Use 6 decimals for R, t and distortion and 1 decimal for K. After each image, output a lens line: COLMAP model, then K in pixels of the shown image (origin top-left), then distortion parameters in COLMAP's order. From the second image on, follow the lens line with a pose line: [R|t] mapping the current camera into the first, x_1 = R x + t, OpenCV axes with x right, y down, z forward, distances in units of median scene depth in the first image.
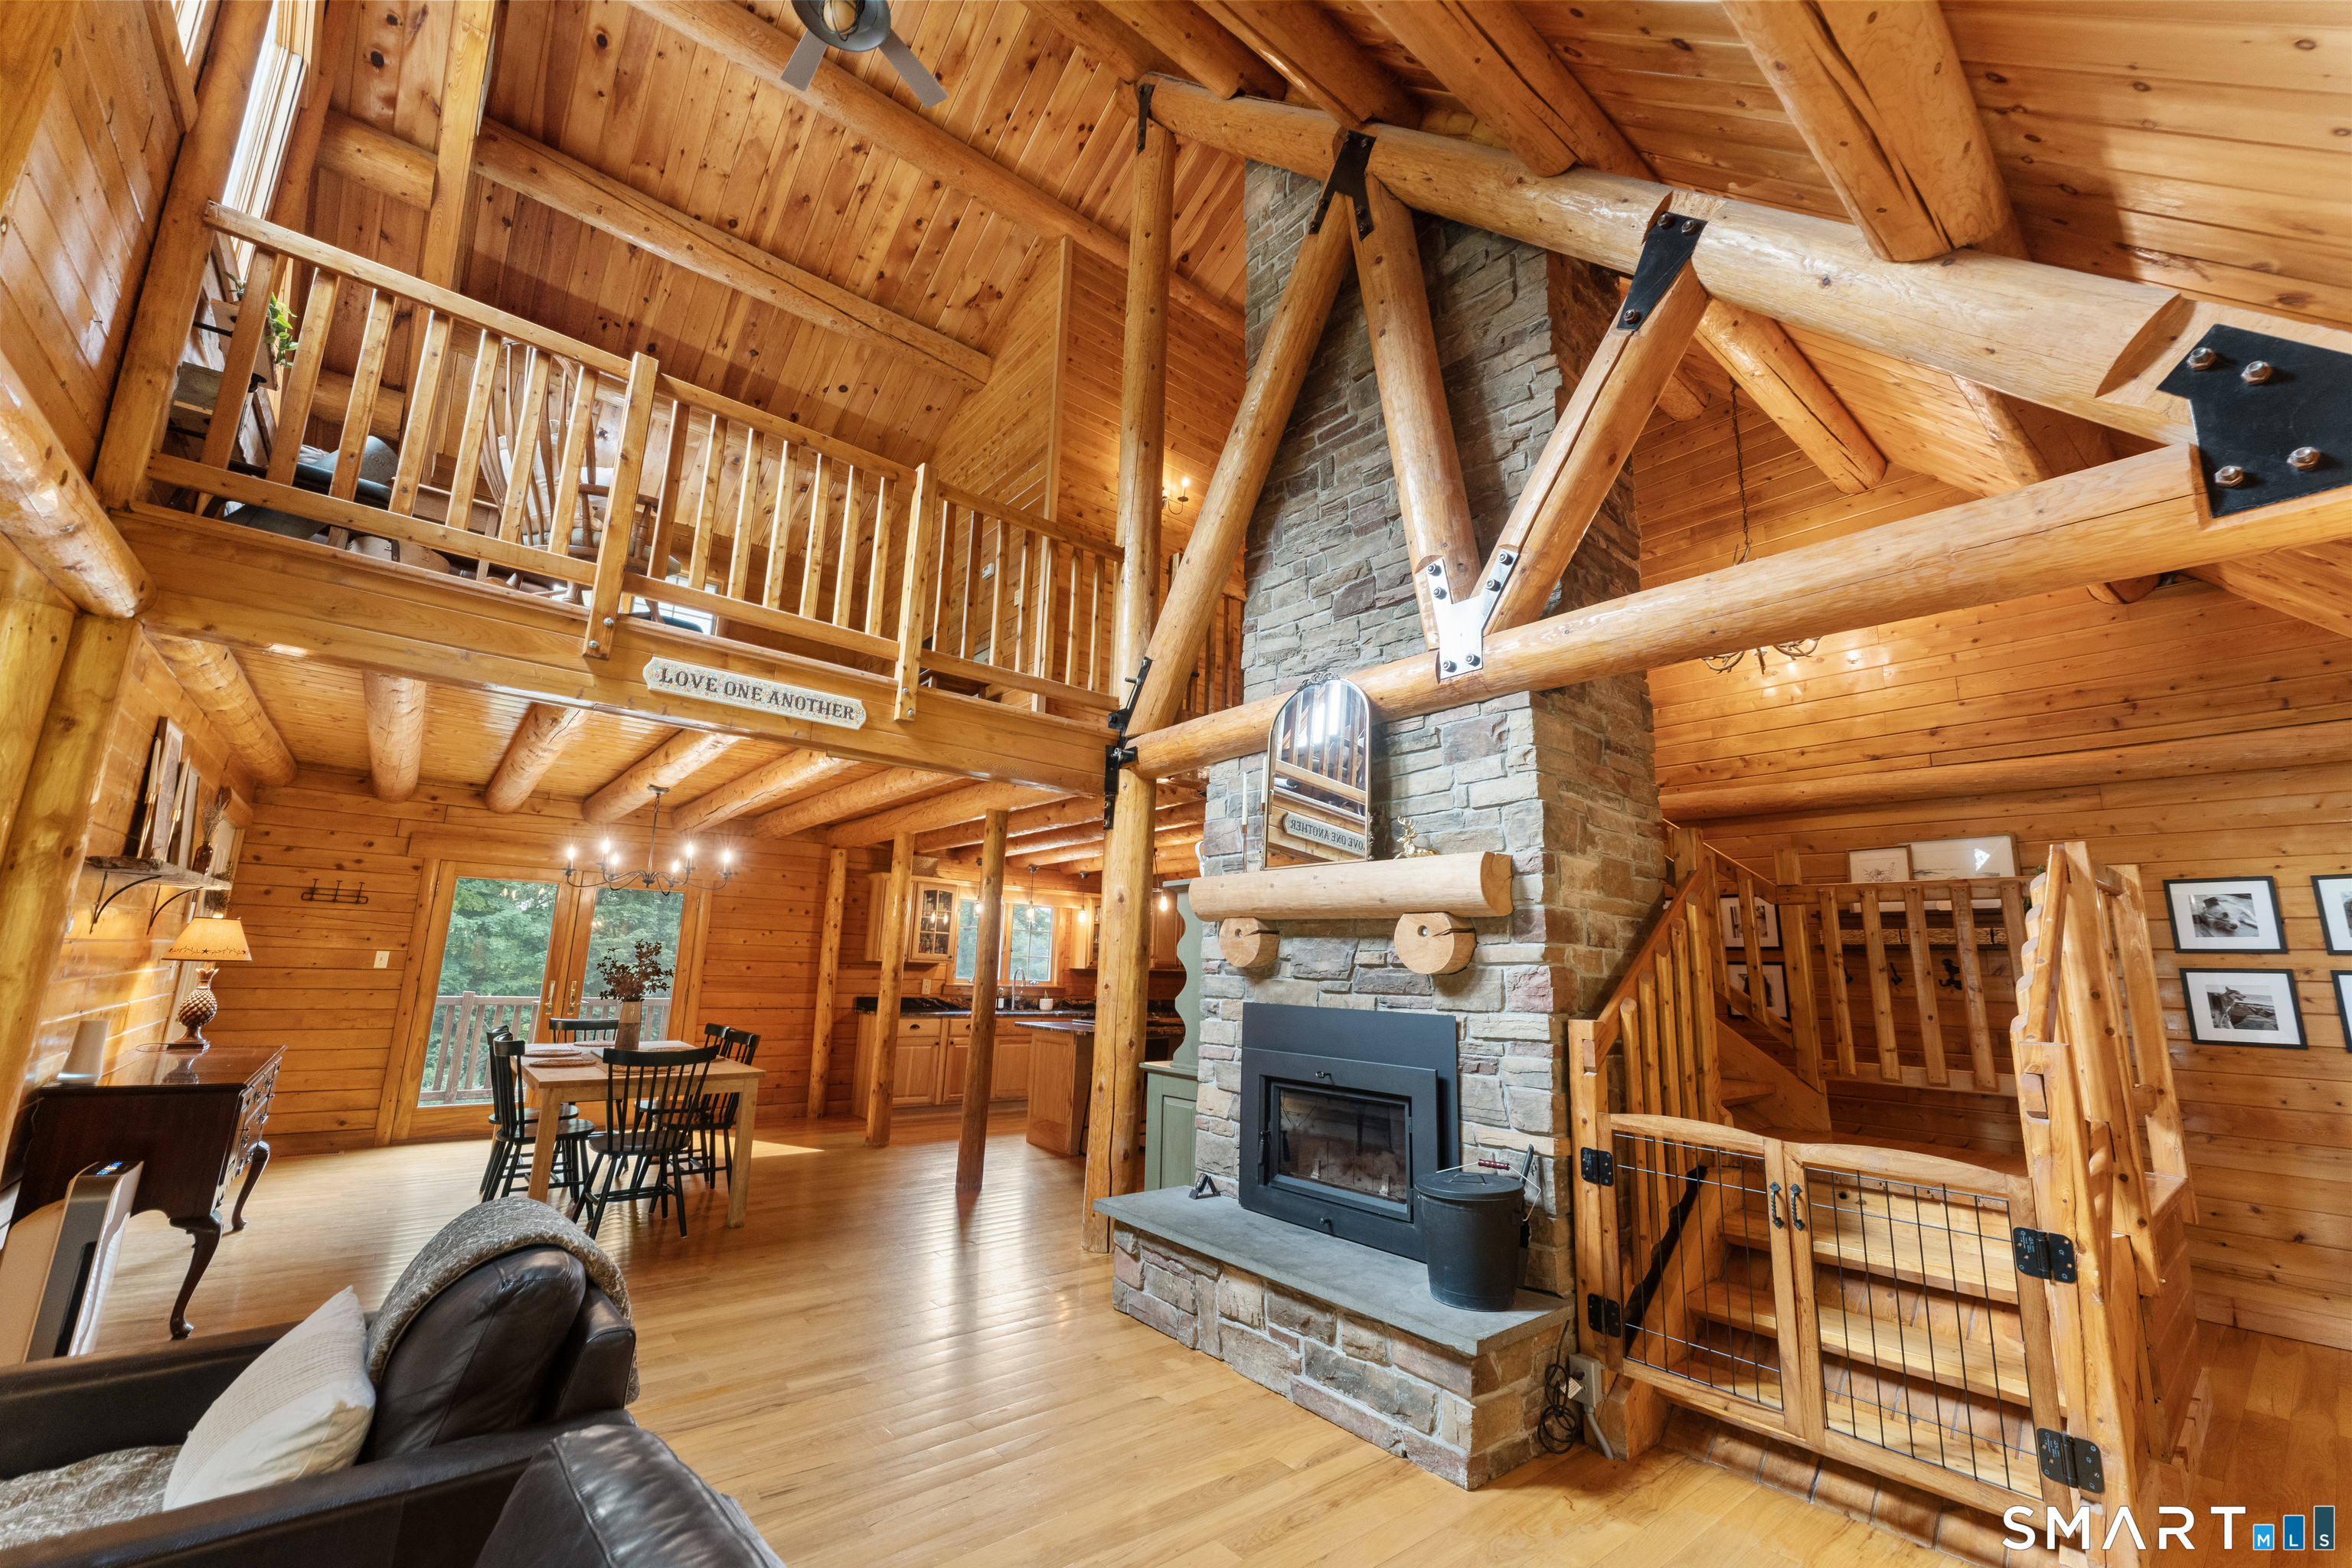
lens RADIAL K [[942.9, 0, 1177.1], [0, 942.9, 783.9], [0, 0, 1]] dist [0.000083, -0.000053]
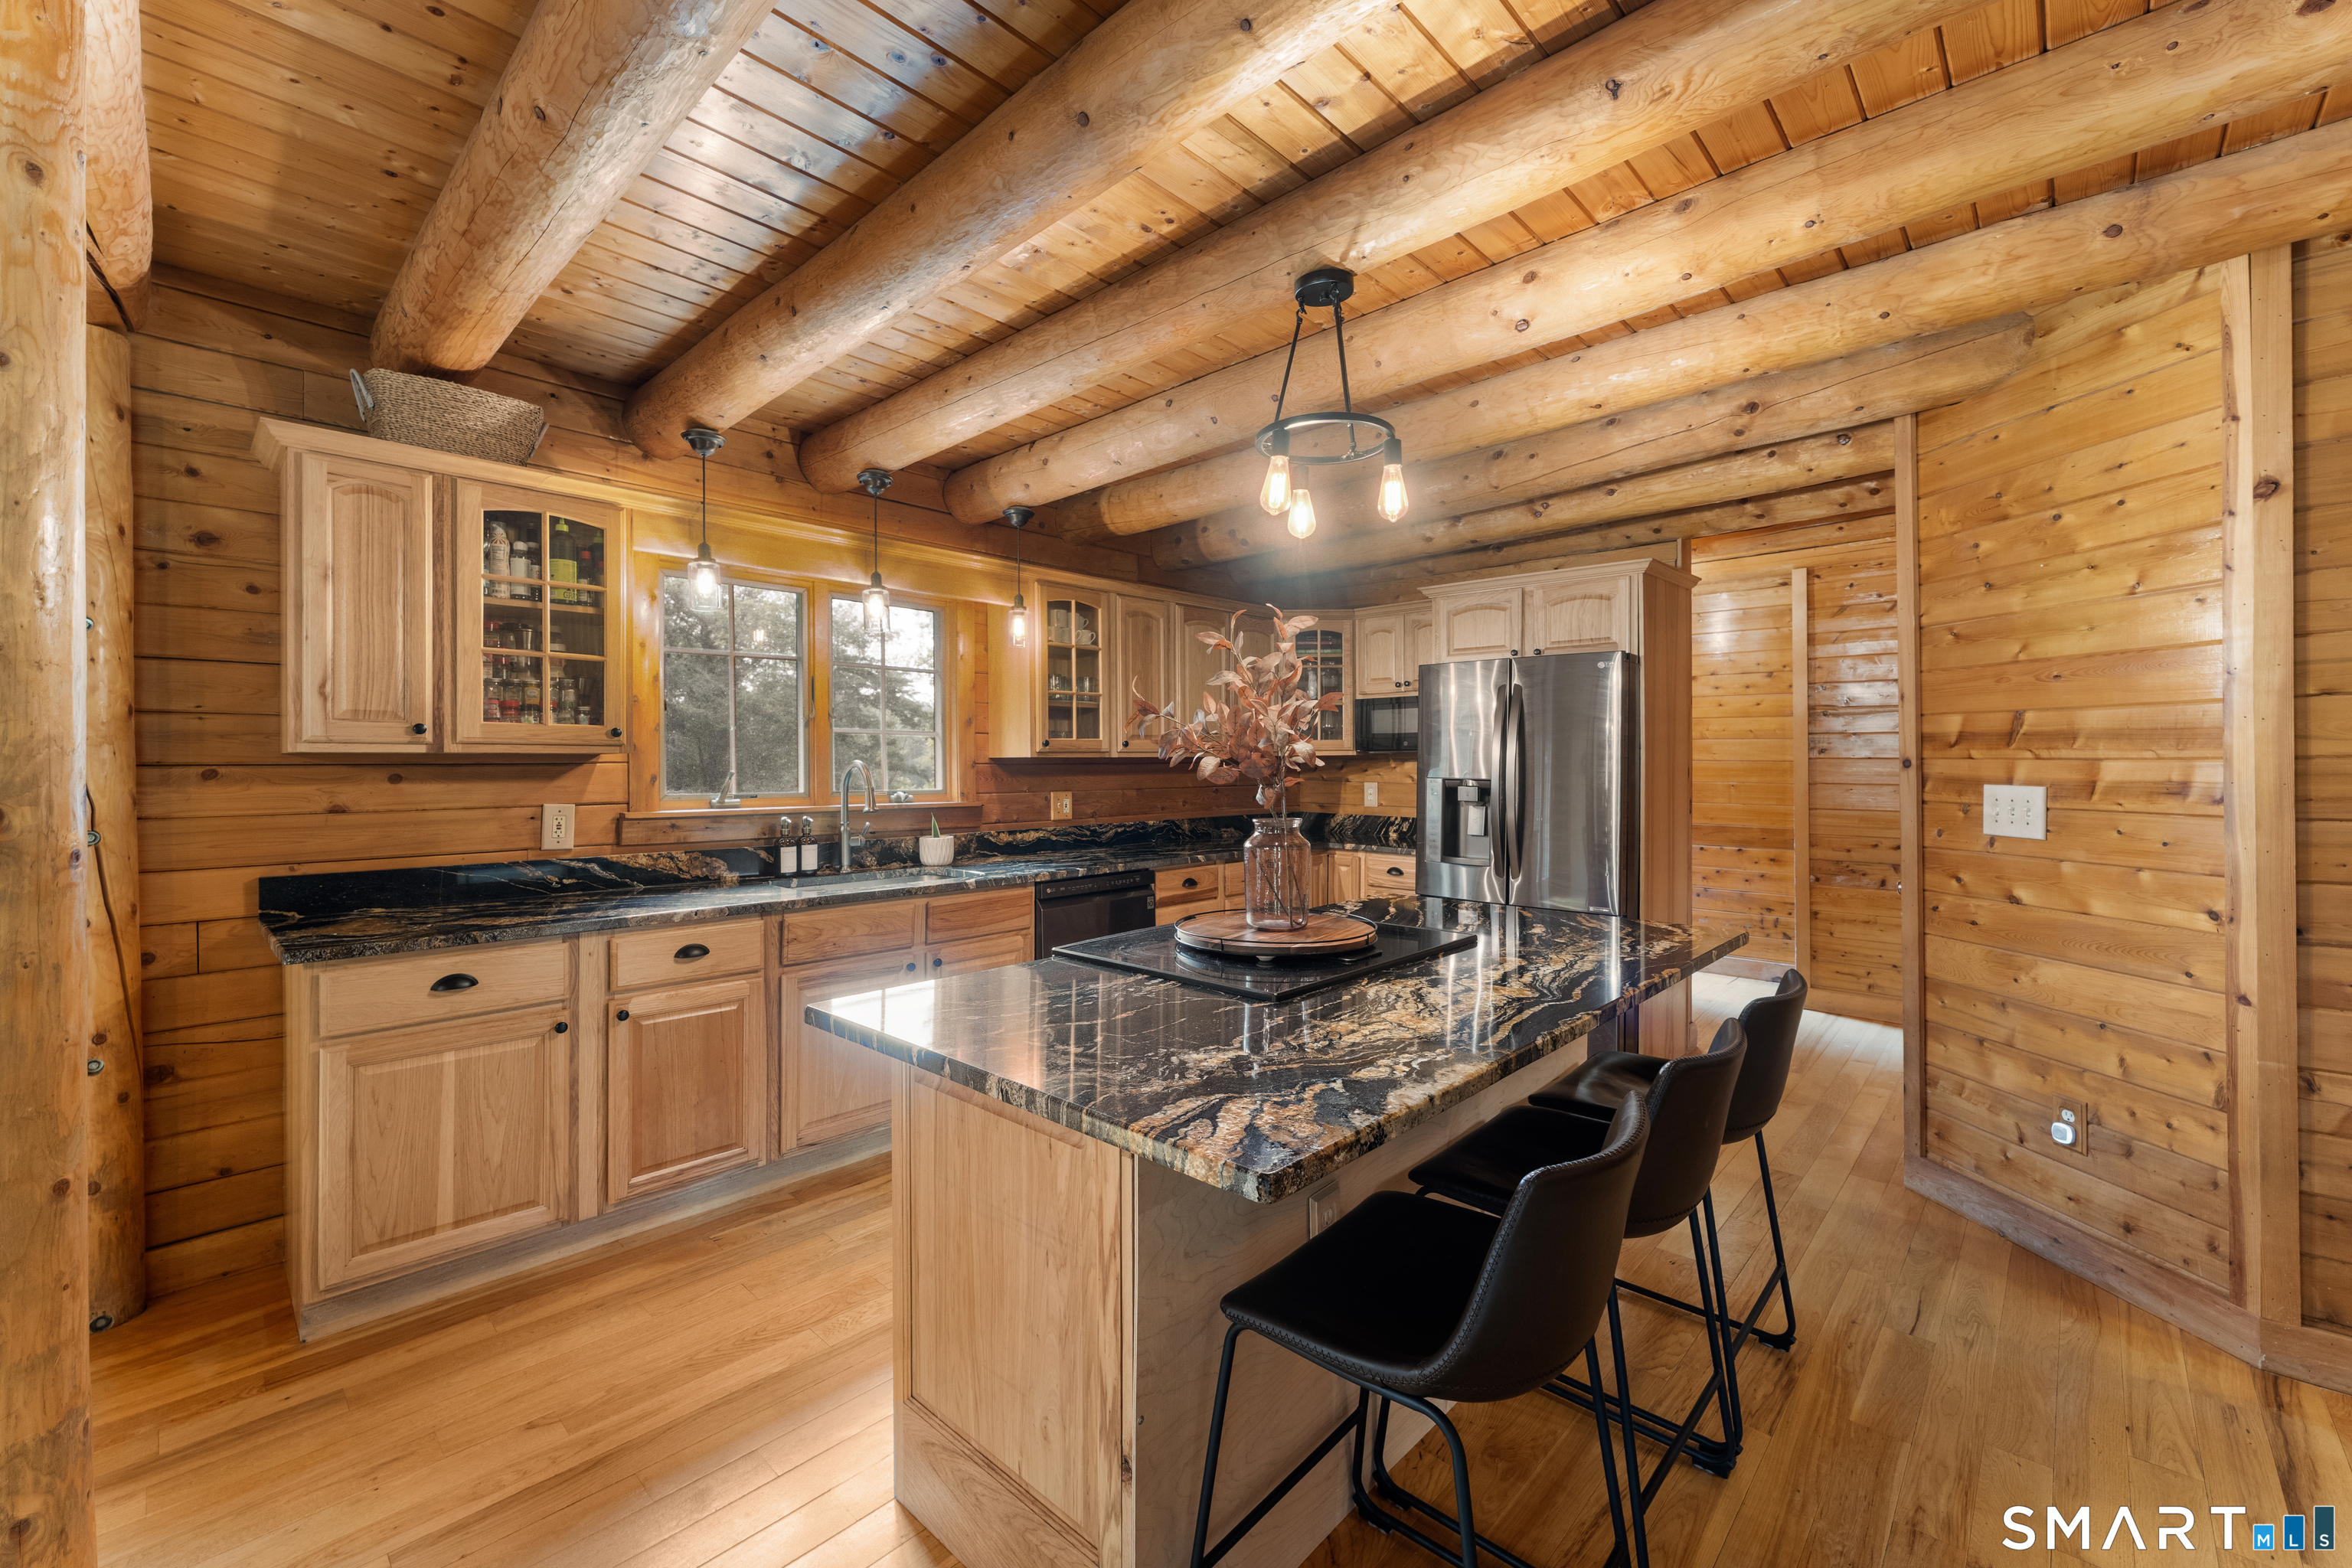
lens RADIAL K [[942.9, 0, 1173.7], [0, 942.9, 765.8], [0, 0, 1]] dist [0.000083, -0.000053]
pose [[0.991919, -0.036489, 0.121511, -0.089189], [0.011690, 0.979959, 0.198854, 0.124740], [-0.126332, -0.195827, 0.972467, 0.624114]]
